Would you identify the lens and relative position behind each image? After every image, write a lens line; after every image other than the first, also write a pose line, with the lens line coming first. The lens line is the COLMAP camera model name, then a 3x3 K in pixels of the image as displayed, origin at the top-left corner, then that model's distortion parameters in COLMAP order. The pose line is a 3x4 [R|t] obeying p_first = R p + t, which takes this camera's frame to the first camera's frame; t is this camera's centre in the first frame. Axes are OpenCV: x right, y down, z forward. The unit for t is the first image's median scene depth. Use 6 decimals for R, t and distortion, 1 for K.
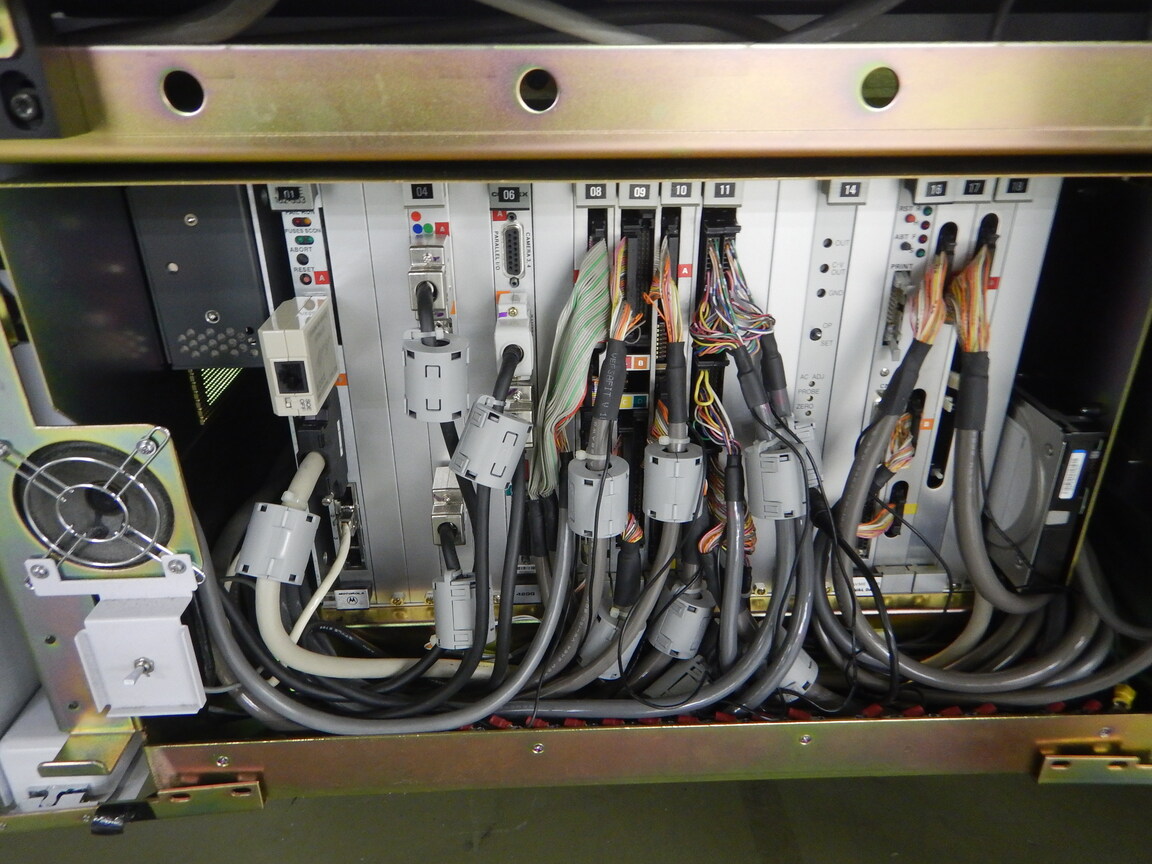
lens RADIAL K [[778.6, 0, 578.6], [0, 778.6, 403.3], [0, 0, 1]] dist [0.035344, -0.006634]
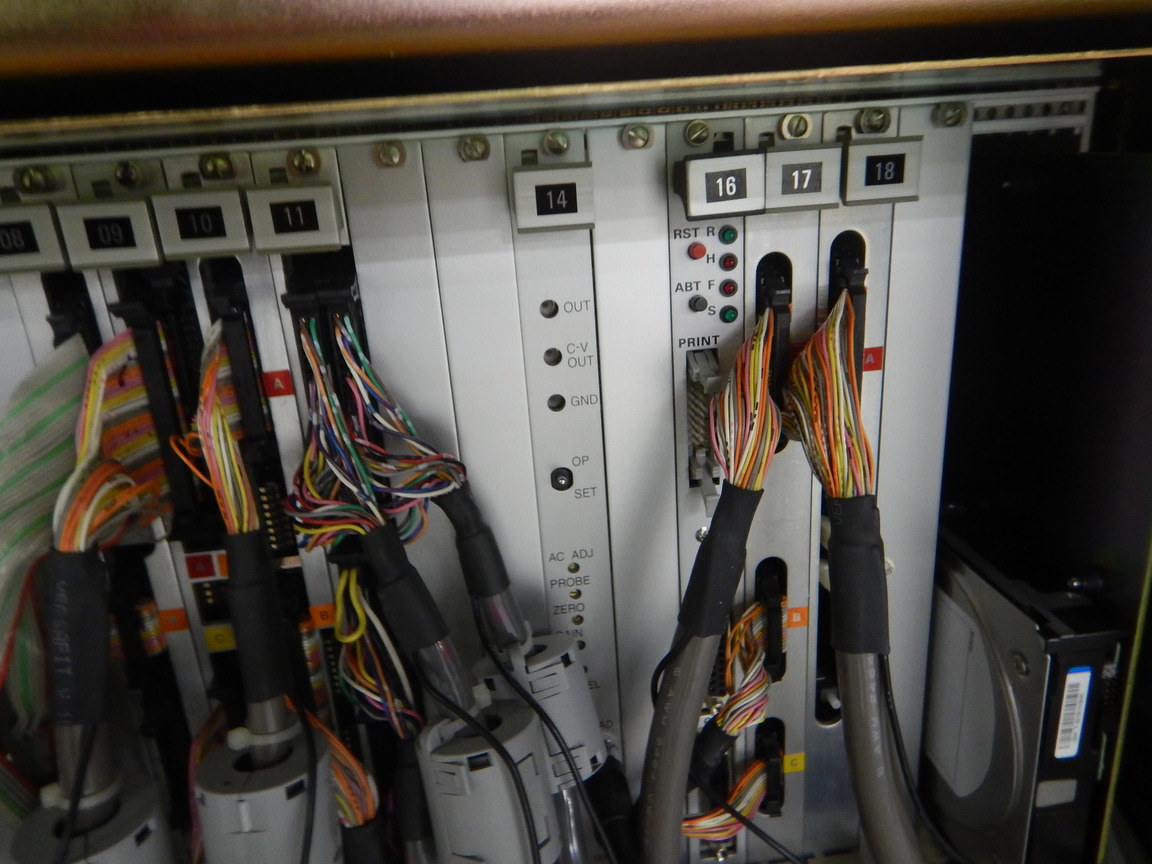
lens RADIAL K [[778.6, 0, 557.2], [0, 778.6, 421.8], [0, 0, 1]] dist [0.035344, -0.006634]
pose [[0.995810, -0.085666, 0.031983, 0.304099], [0.088391, 0.991380, -0.096706, -0.080482], [-0.023423, 0.099128, 0.994799, 0.496325]]
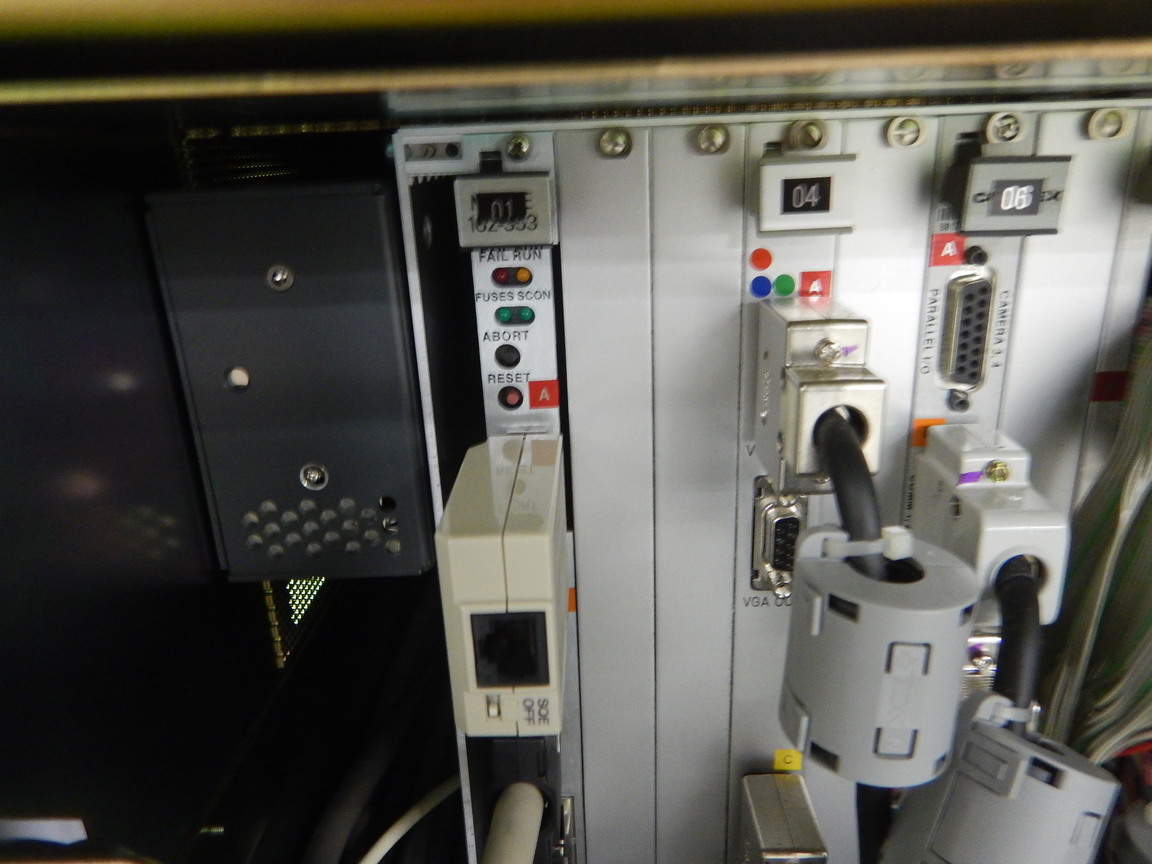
lens RADIAL K [[778.6, 0, 585.2], [0, 778.6, 424.1], [0, 0, 1]] dist [0.035344, -0.006634]
pose [[0.997829, -0.003315, -0.065768, -0.272005], [-0.002781, 0.995720, -0.092378, -0.099433], [0.065792, 0.092361, 0.993550, 0.537711]]
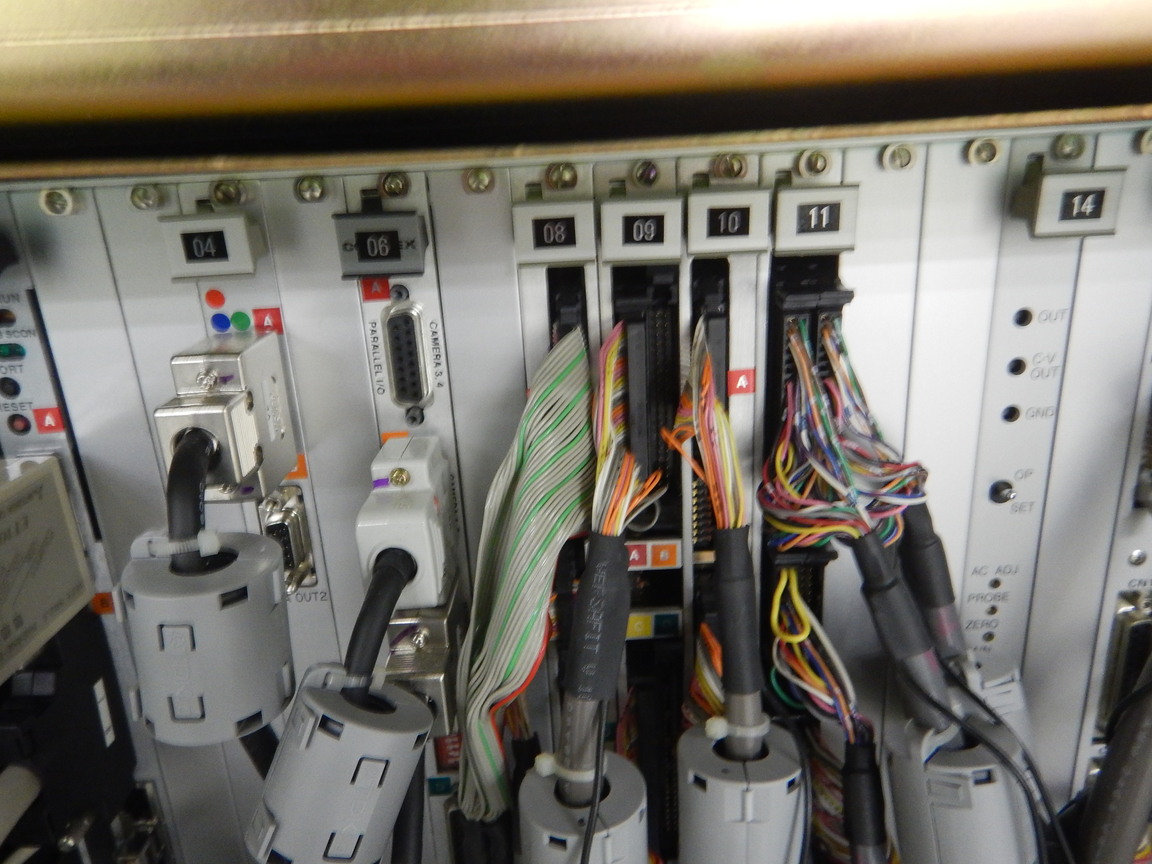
lens RADIAL K [[778.6, 0, 578.4], [0, 778.6, 426.3], [0, 0, 1]] dist [0.035344, -0.006634]
pose [[0.998064, -0.033401, -0.052456, 0.055285], [0.028241, 0.994961, -0.096208, -0.094833], [0.055405, 0.094540, 0.993978, 0.489113]]
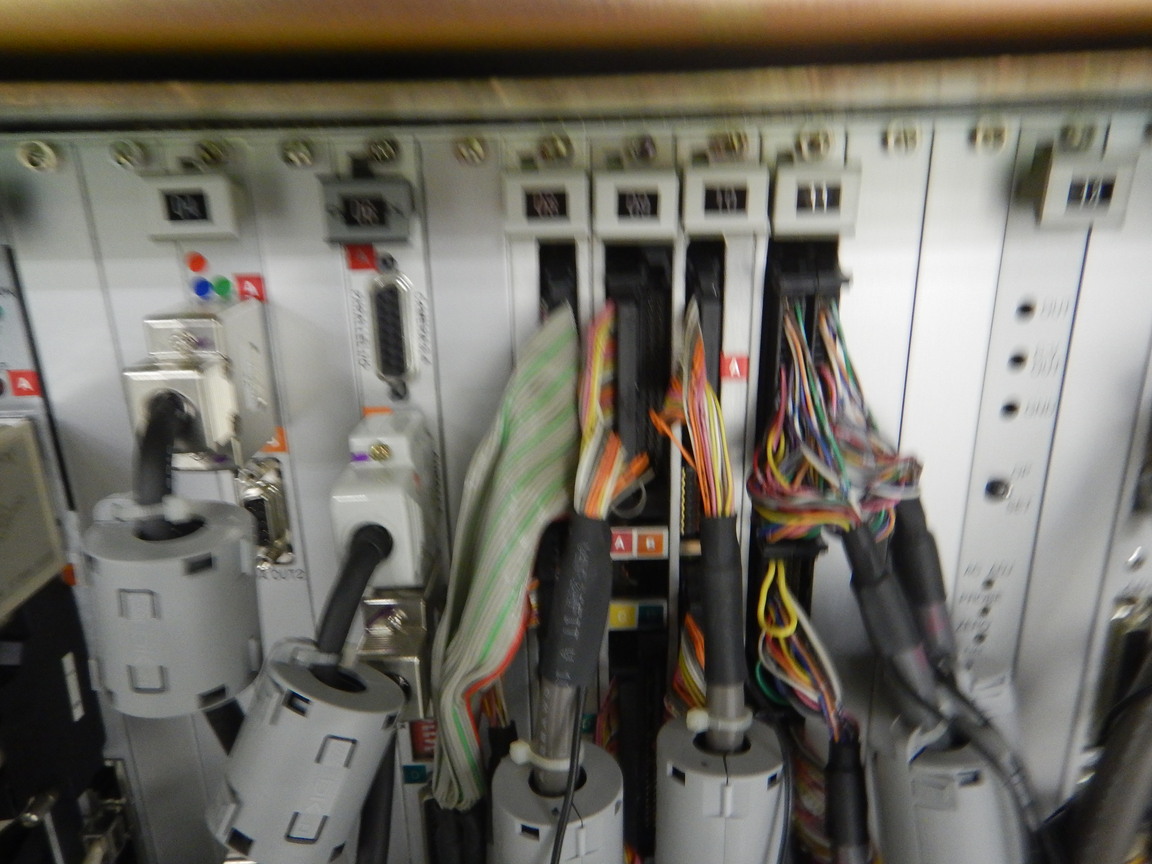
lens RADIAL K [[778.6, 0, 572.3], [0, 778.6, 425.0], [0, 0, 1]] dist [0.035344, -0.006634]
pose [[0.998491, -0.001970, -0.054875, 0.060083], [-0.003437, 0.995153, -0.098277, -0.083482], [0.054802, 0.098318, 0.993645, 0.503677]]
